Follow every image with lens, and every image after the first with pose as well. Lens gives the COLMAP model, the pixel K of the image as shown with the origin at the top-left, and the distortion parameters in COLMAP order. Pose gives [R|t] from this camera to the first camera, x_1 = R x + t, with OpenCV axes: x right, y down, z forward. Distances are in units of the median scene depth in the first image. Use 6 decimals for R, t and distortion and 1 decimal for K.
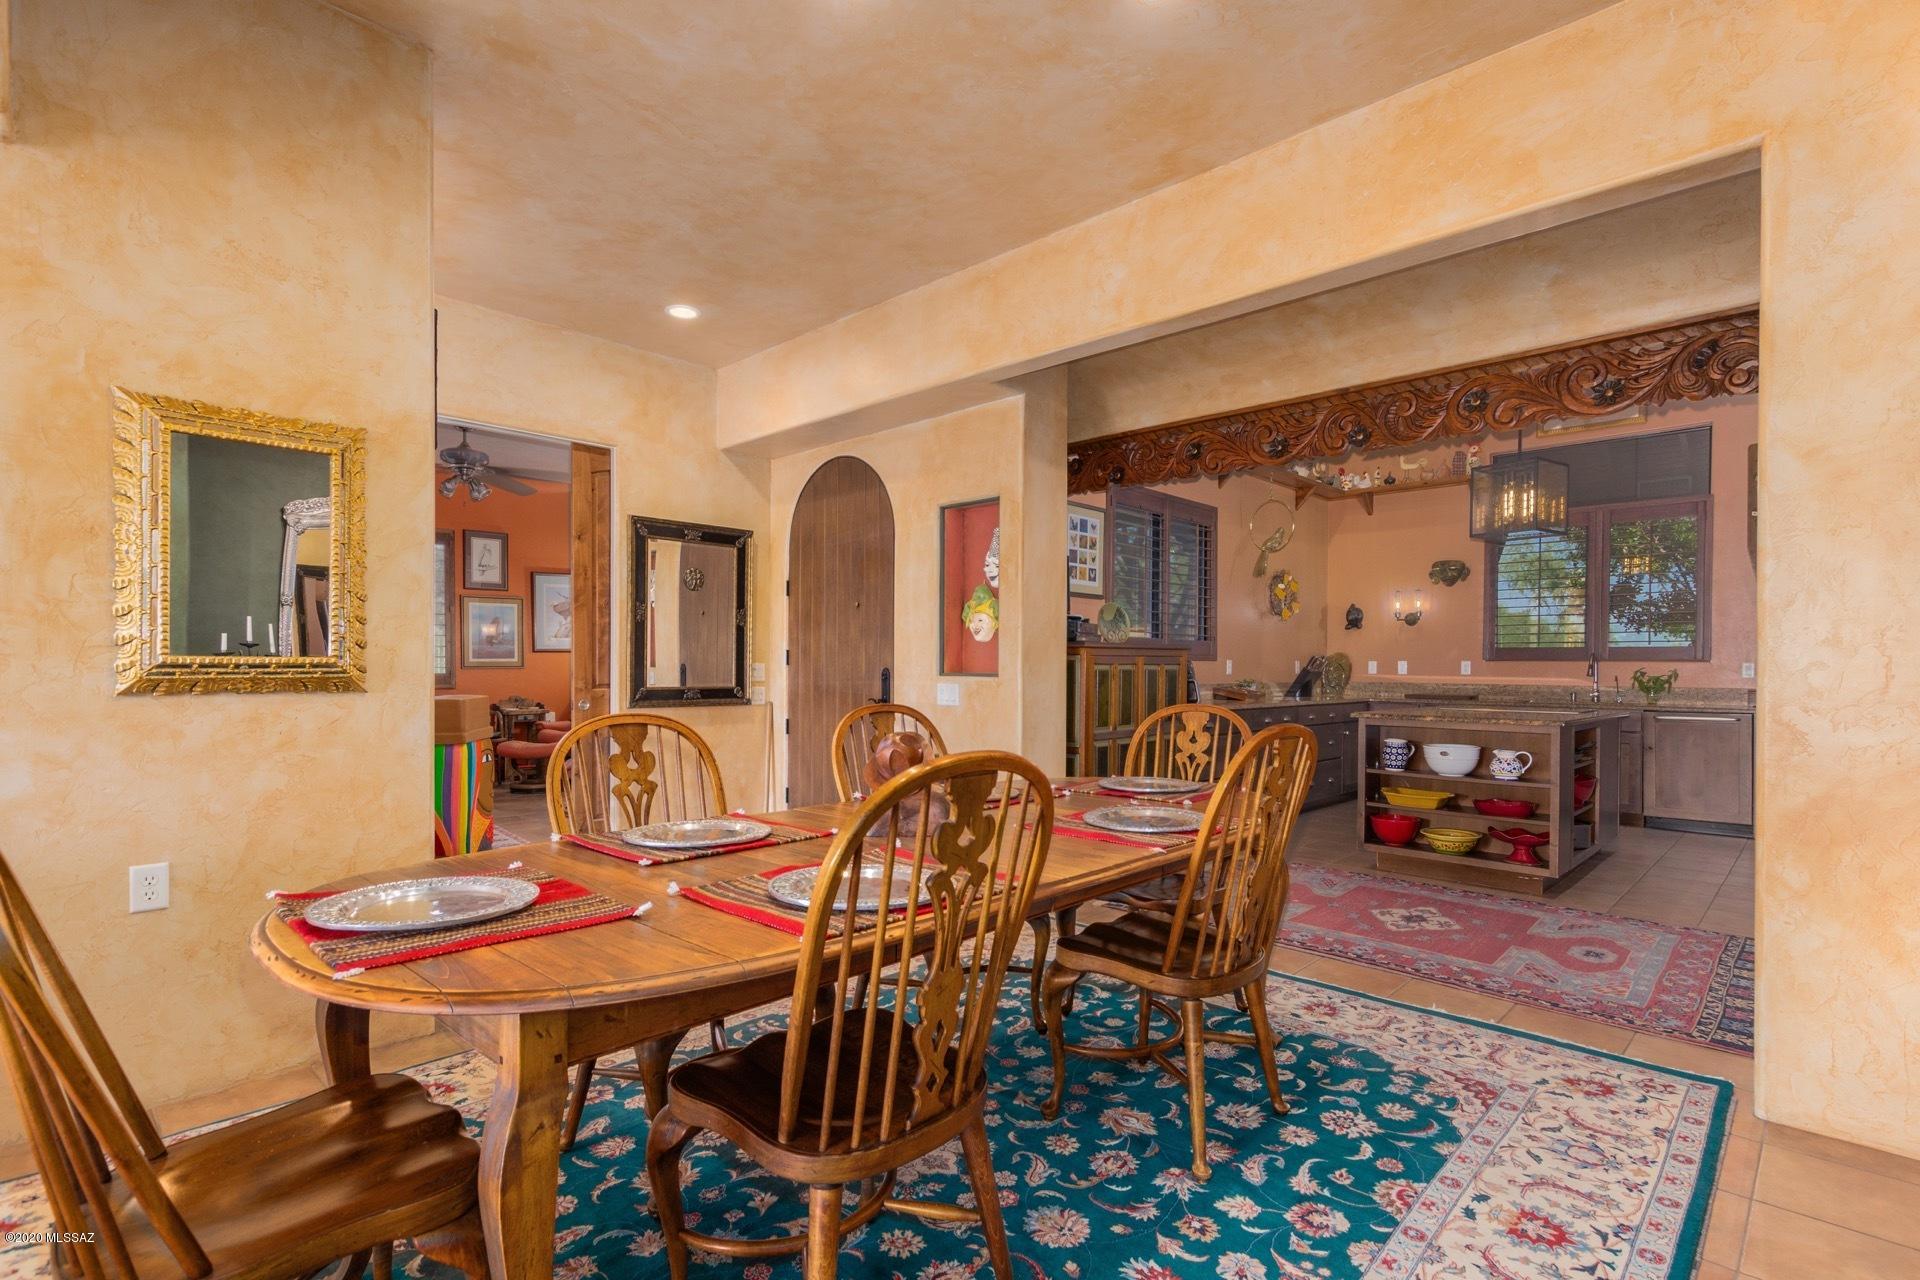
lens RADIAL K [[886.1, 0, 983.1], [0, 886.1, 679.2], [0, 0, 1]] dist [0.005524, -0.001206]
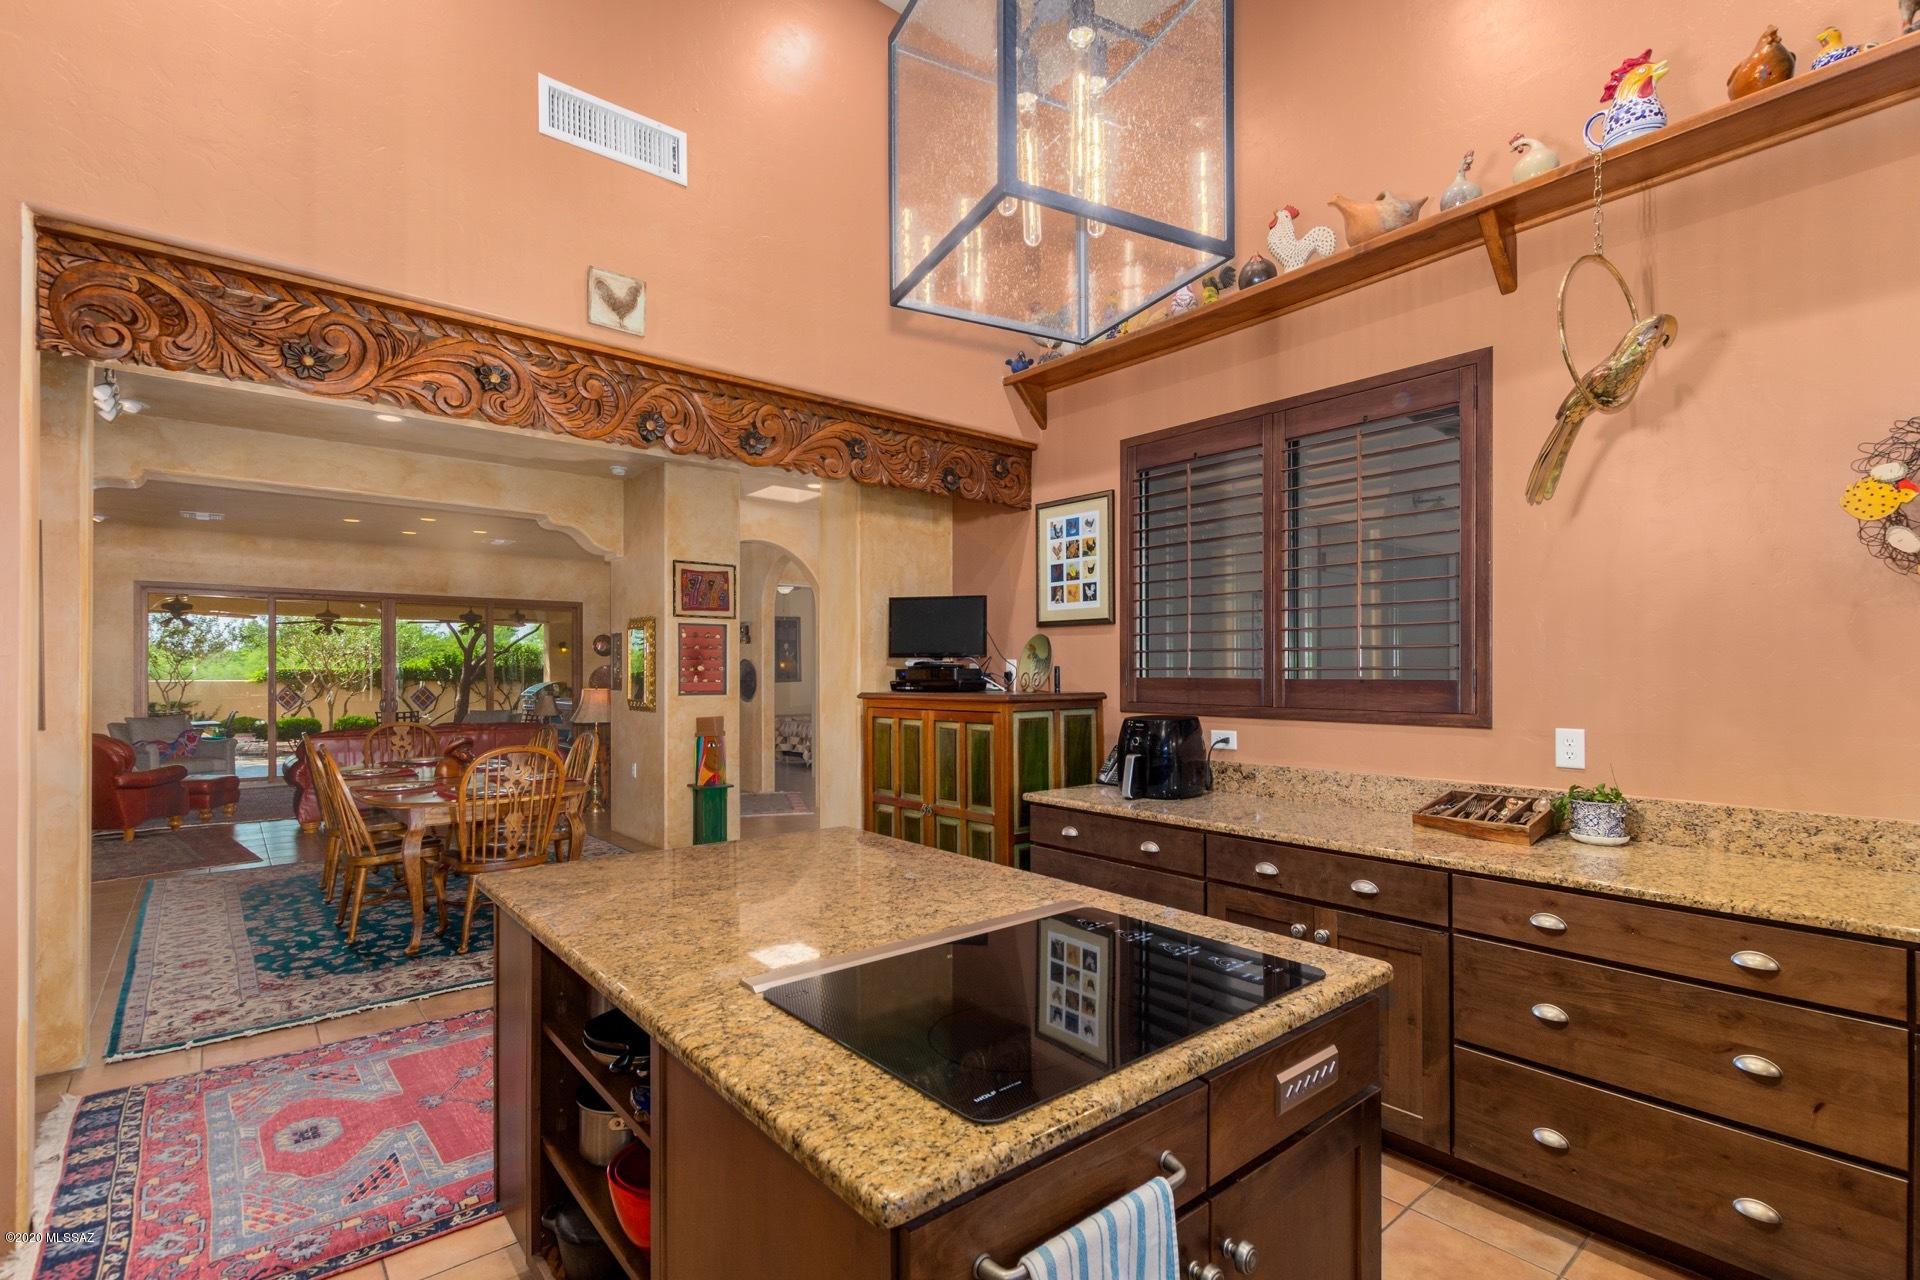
lens RADIAL K [[886.1, 0, 975.5], [0, 886.1, 665.9], [0, 0, 1]] dist [0.005524, -0.001206]
pose [[-0.094118, -0.012671, -0.995480, 0.805102], [-0.014961, 0.999824, -0.011312, -0.047802], [0.995449, 0.013828, -0.094291, 0.945812]]
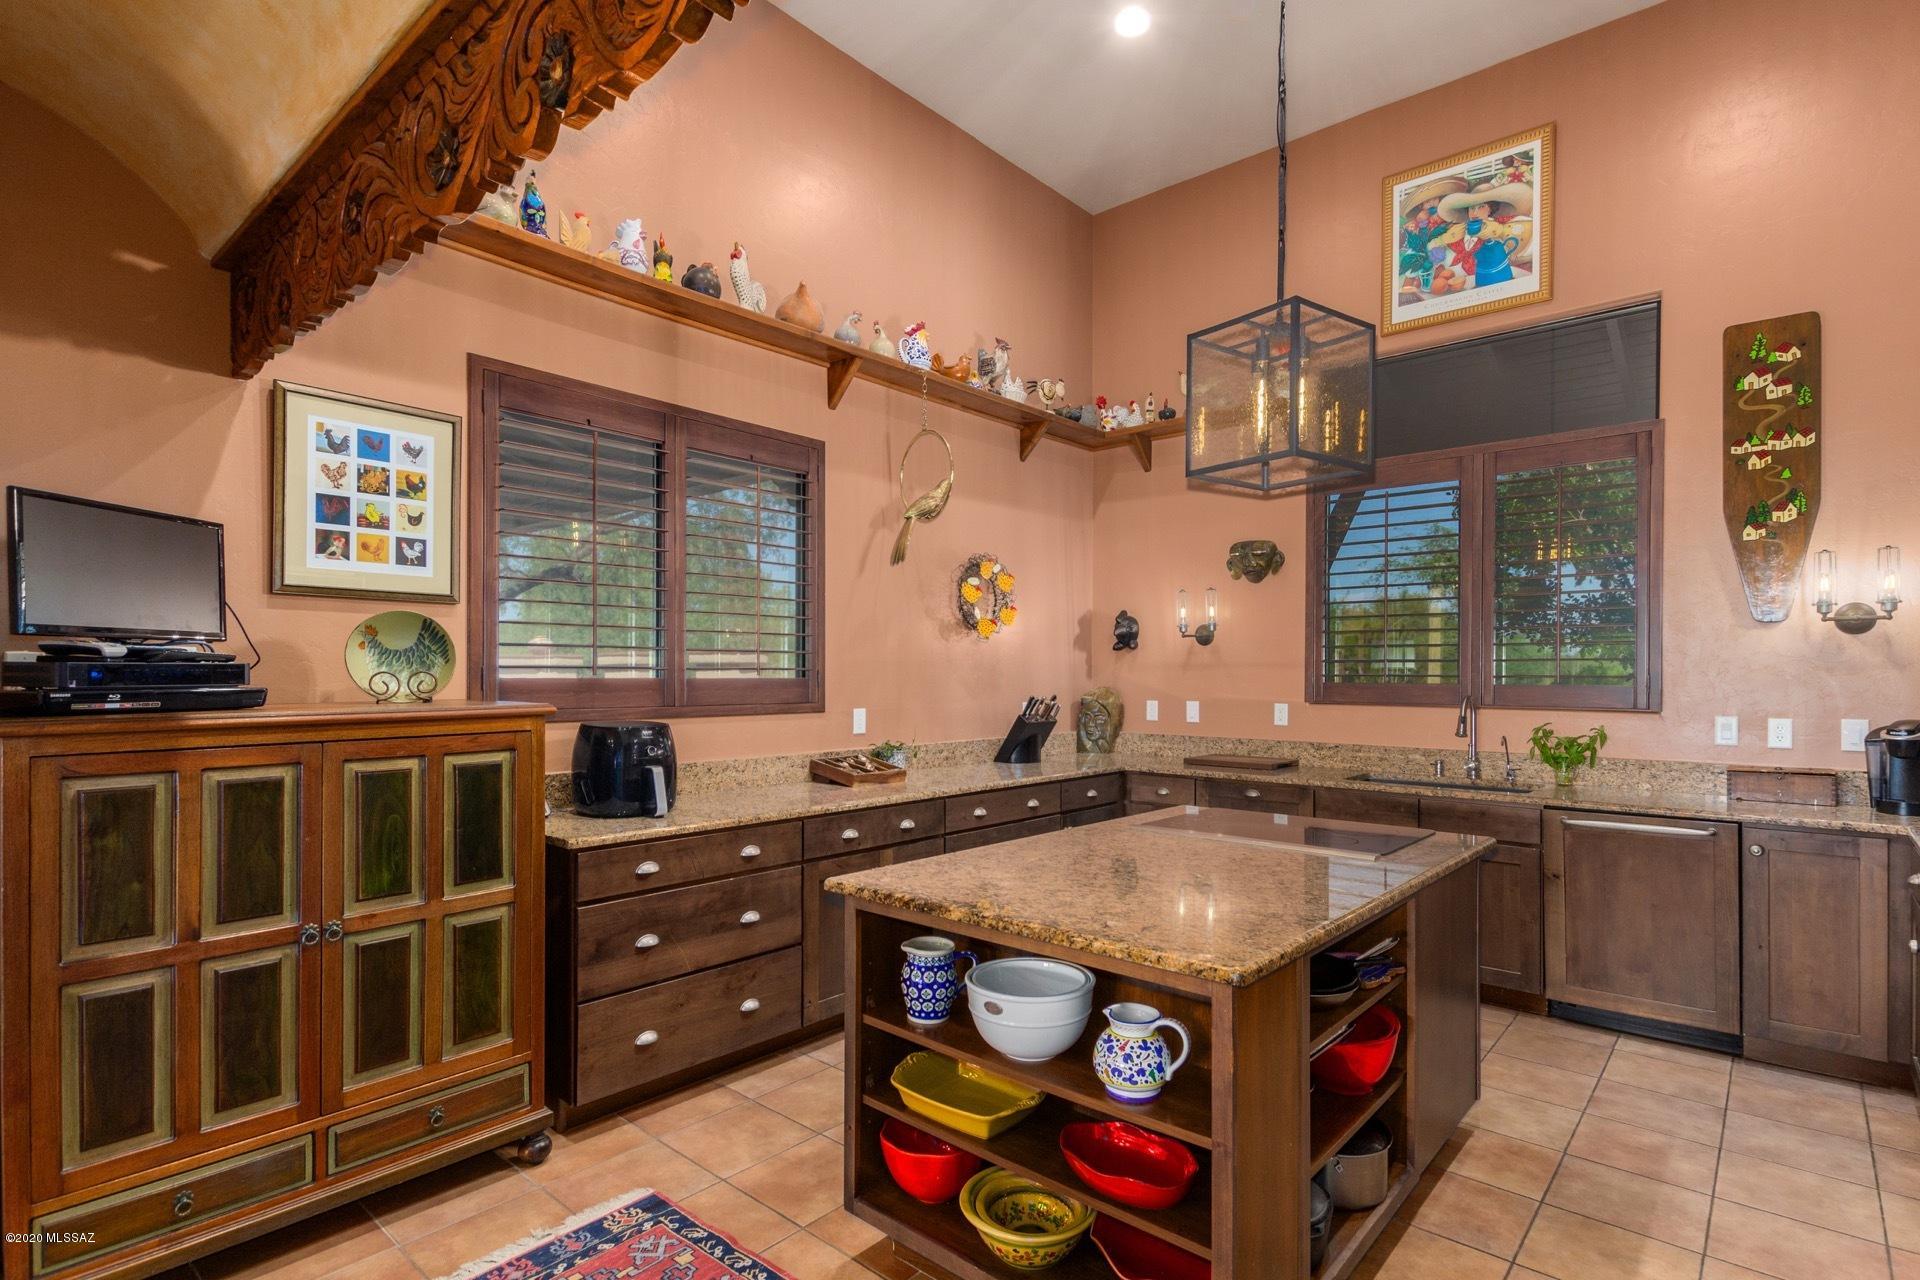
lens RADIAL K [[924.7, 0, 974.8], [0, 924.7, 684.1], [0, 0, 1]] dist [0.001592, -0.000092]
pose [[0.998817, -0.003695, 0.048492, 0.387805], [0.003792, 0.999991, -0.001912, -0.043208], [-0.048484, 0.002094, 0.998822, 0.474433]]
